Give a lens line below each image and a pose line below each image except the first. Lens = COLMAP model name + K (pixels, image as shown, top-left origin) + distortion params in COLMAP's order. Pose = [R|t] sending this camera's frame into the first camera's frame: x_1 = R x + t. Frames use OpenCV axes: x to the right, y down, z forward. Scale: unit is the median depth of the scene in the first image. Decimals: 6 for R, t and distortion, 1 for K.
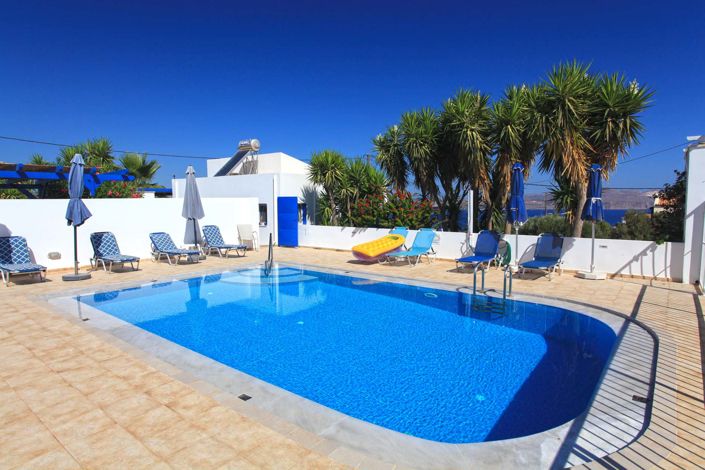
lens RADIAL K [[416.7, 0, 352.5], [0, 416.7, 233.0], [0, 0, 1]] dist [-0.001559, -0.000215]
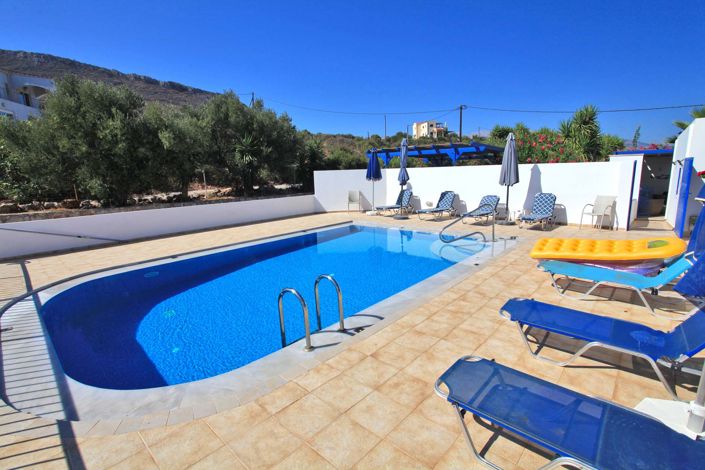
lens RADIAL K [[332.6, 0, 353.4], [0, 332.6, 235.5], [0, 0, 1]] dist [-0.003646, -0.000048]
pose [[-0.088477, 0.203557, -0.975057, 0.670041], [-0.057056, 0.976253, 0.208984, -0.085484], [0.994443, 0.074123, -0.074762, 0.924800]]
